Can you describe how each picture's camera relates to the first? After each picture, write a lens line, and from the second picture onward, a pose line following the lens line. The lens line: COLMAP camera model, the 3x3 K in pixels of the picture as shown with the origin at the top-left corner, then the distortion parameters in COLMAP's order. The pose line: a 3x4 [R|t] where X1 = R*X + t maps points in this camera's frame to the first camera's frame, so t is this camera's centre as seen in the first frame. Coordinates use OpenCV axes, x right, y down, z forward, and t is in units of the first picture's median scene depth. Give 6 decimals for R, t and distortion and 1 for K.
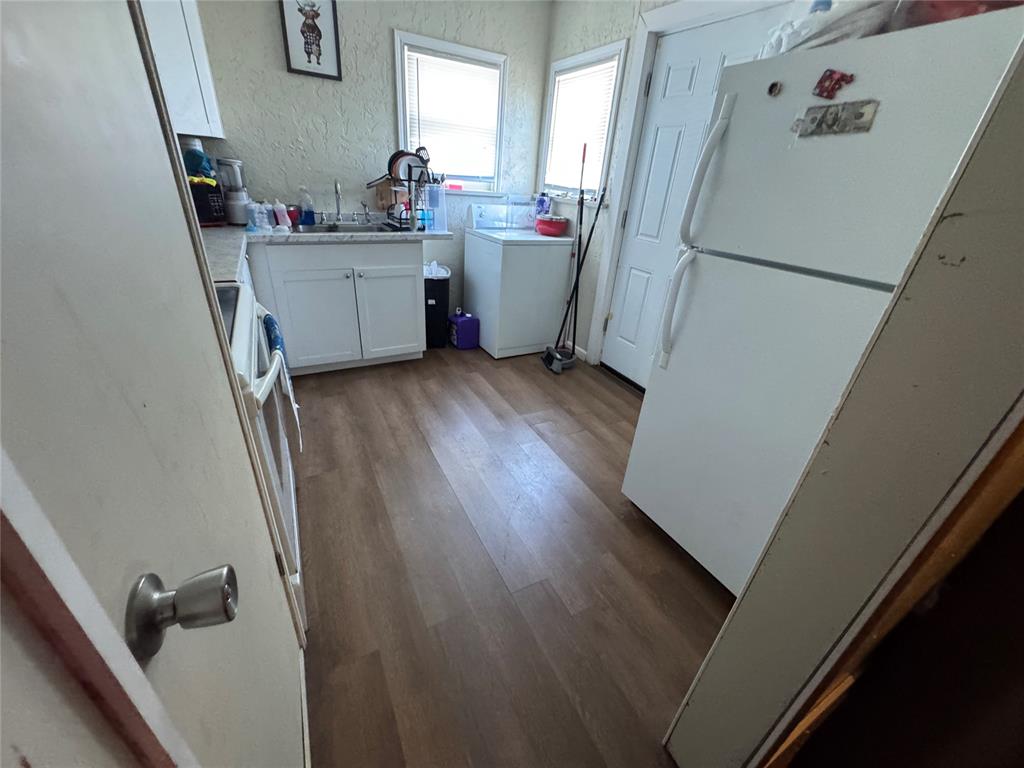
lens RADIAL K [[409.0, 0, 511.2], [0, 409.0, 384.9], [0, 0, 1]] dist [-0.005044, 0.000563]
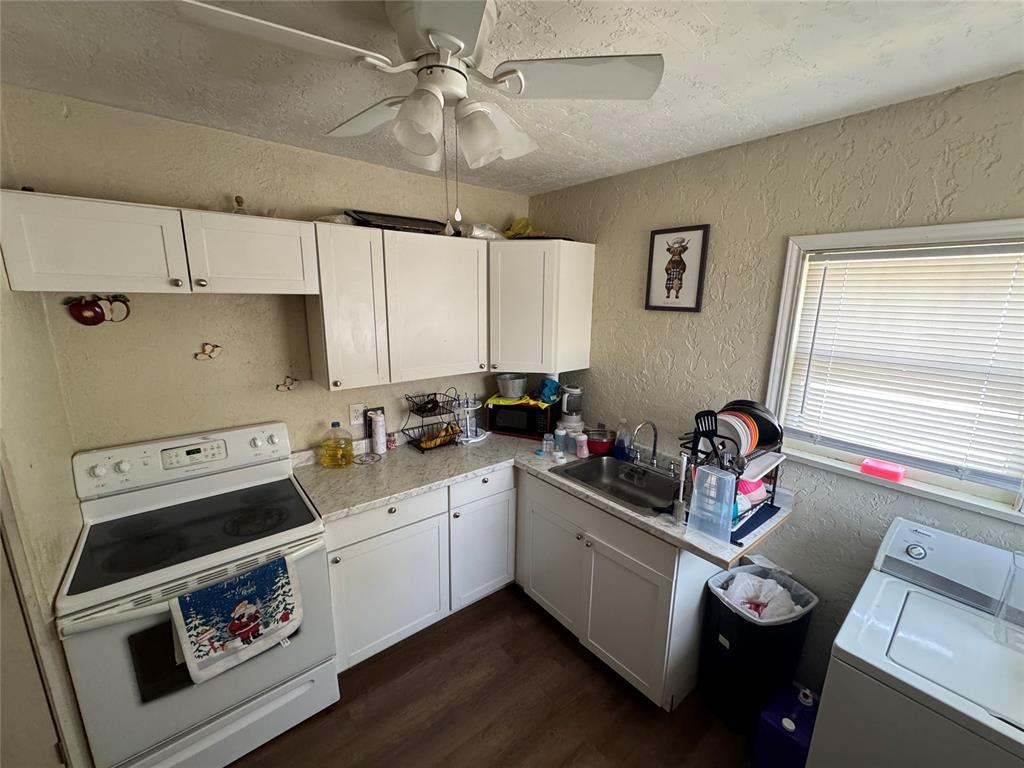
lens RADIAL K [[409.0, 0, 511.2], [0, 409.0, 384.9], [0, 0, 1]] dist [-0.005044, 0.000563]
pose [[0.203832, 0.139166, -0.969064, 0.276372], [-0.452645, 0.891089, 0.032759, -0.470818], [0.868081, 0.431964, 0.244625, 0.541375]]
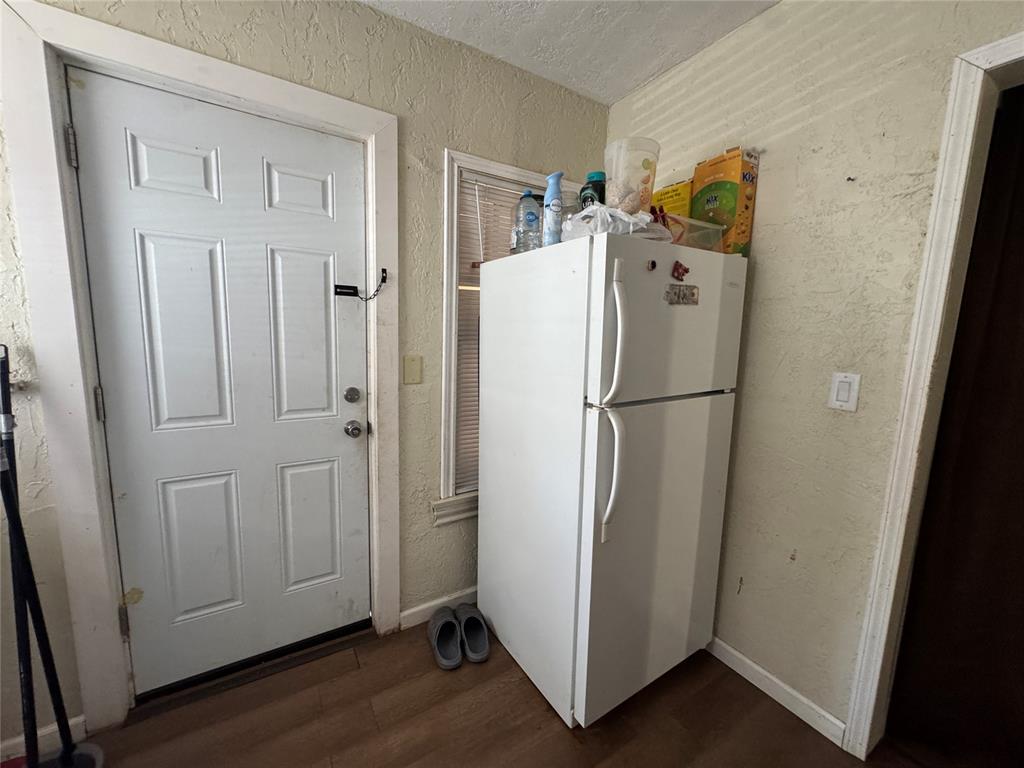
lens RADIAL K [[409.0, 0, 511.2], [0, 409.0, 384.9], [0, 0, 1]] dist [-0.005044, 0.000563]
pose [[-0.072529, -0.205310, 0.976006, -0.207044], [0.430092, 0.876481, 0.216335, -0.333065], [-0.899867, 0.435463, 0.024731, 0.578450]]
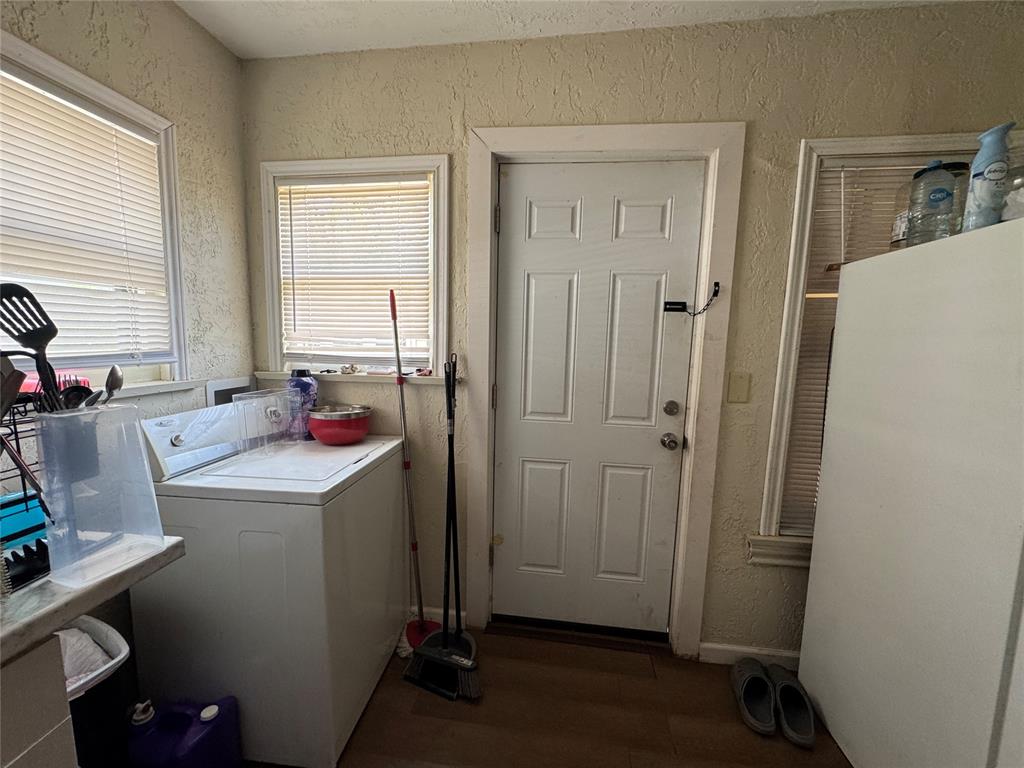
lens RADIAL K [[409.0, 0, 511.2], [0, 409.0, 384.9], [0, 0, 1]] dist [-0.005044, 0.000563]
pose [[0.576707, -0.154018, 0.802302, -0.233547], [0.393453, 0.913033, -0.107545, -0.351679], [-0.715964, 0.377690, 0.587151, 0.610189]]
